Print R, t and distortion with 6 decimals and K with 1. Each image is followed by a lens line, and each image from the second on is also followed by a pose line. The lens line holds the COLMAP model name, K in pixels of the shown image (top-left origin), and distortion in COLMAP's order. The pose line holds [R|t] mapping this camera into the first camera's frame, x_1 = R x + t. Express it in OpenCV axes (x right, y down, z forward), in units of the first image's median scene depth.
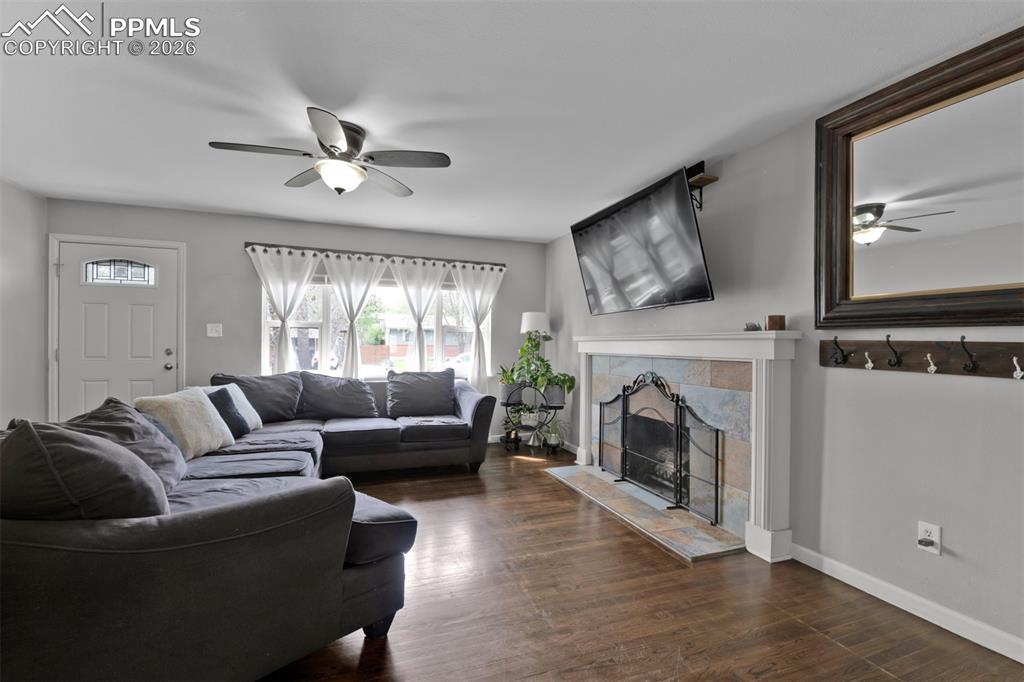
lens RADIAL K [[458.1, 0, 511.8], [0, 458.1, 341.6], [0, 0, 1]] dist [-0.021371, -0.001793]
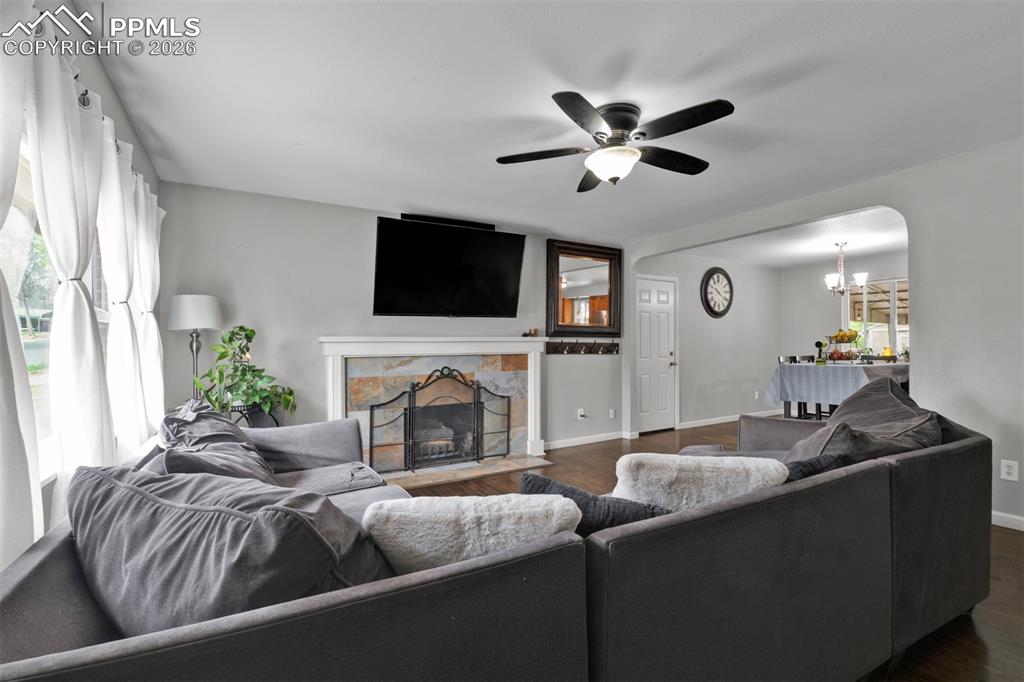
lens RADIAL K [[458.1, 0, 509.5], [0, 458.1, 345.9], [0, 0, 1]] dist [-0.021371, -0.001793]
pose [[-0.176602, -0.003774, 0.984275, -1.073721], [0.003008, 0.999986, 0.004374, 0.004312], [-0.984278, 0.003733, -0.176588, 1.185247]]
